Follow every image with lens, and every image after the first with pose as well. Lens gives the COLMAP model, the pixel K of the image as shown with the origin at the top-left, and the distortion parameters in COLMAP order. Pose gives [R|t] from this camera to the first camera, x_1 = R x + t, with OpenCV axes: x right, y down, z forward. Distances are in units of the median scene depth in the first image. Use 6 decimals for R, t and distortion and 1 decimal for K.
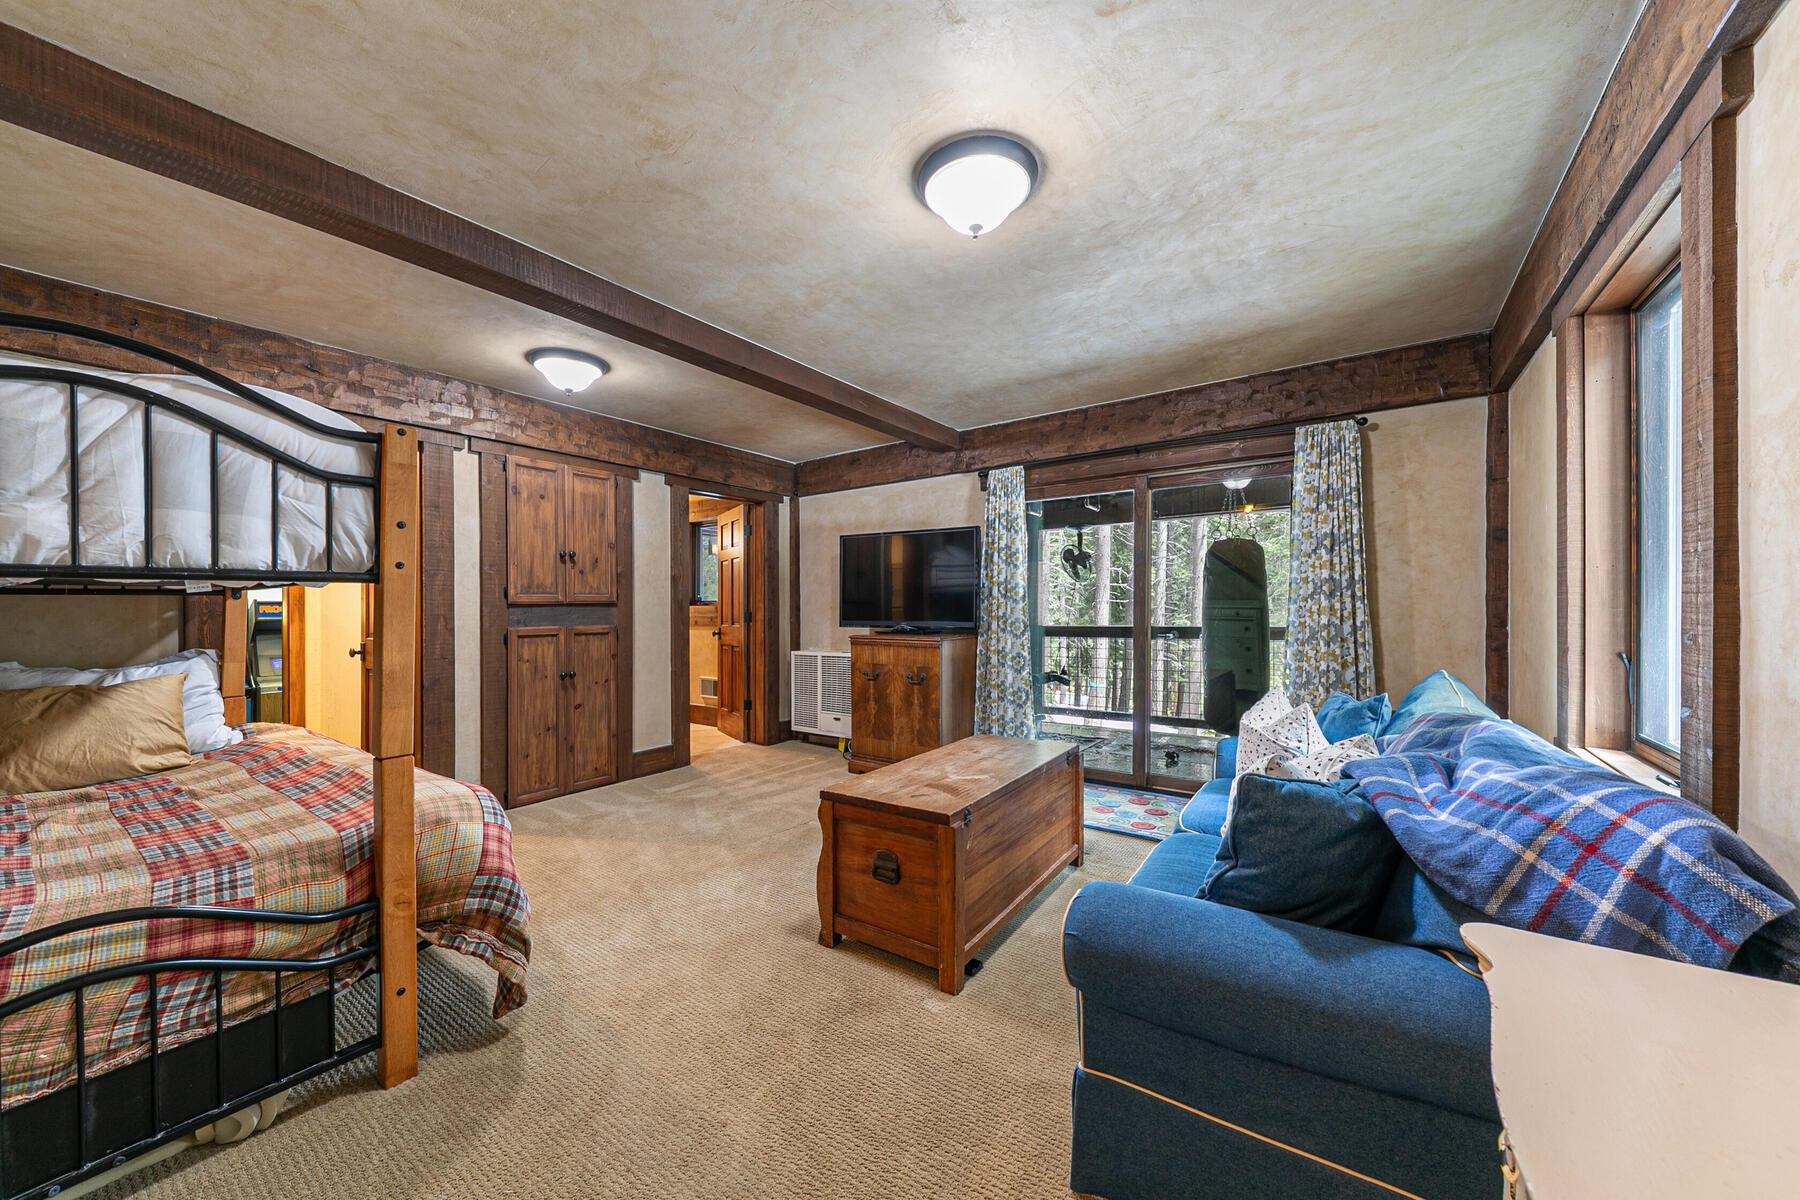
lens RADIAL K [[623.4, 0, 899.8], [0, 623.4, 602.7], [0, 0, 1]] dist [0.009629, -0.004630]
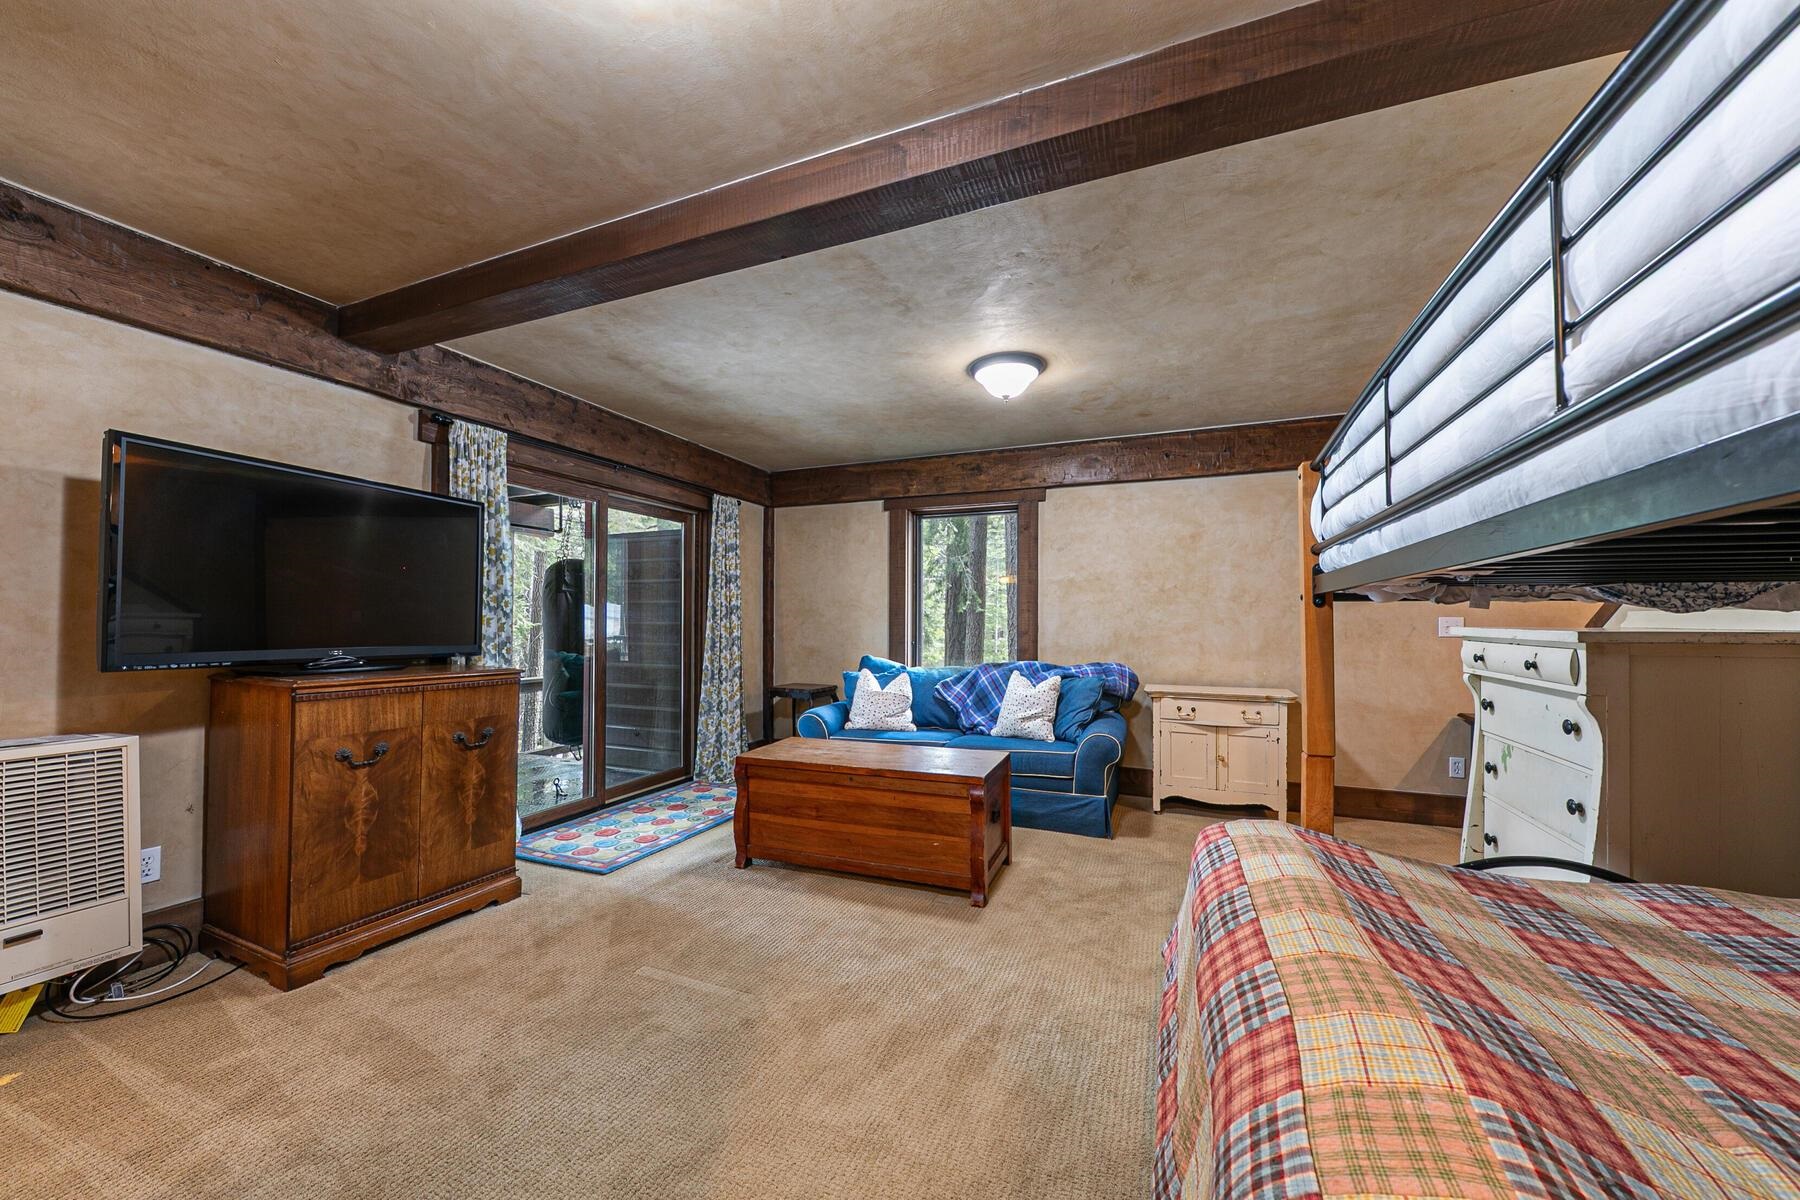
lens RADIAL K [[717.6, 0, 813.5], [0, 717.6, 616.0], [0, 0, 1]] dist [0.013303, -0.007958]
pose [[-0.179414, 0.014884, 0.983661, -0.837698], [-0.009007, 0.999819, -0.016772, 0.012253], [-0.983732, -0.011869, -0.179247, 0.925728]]
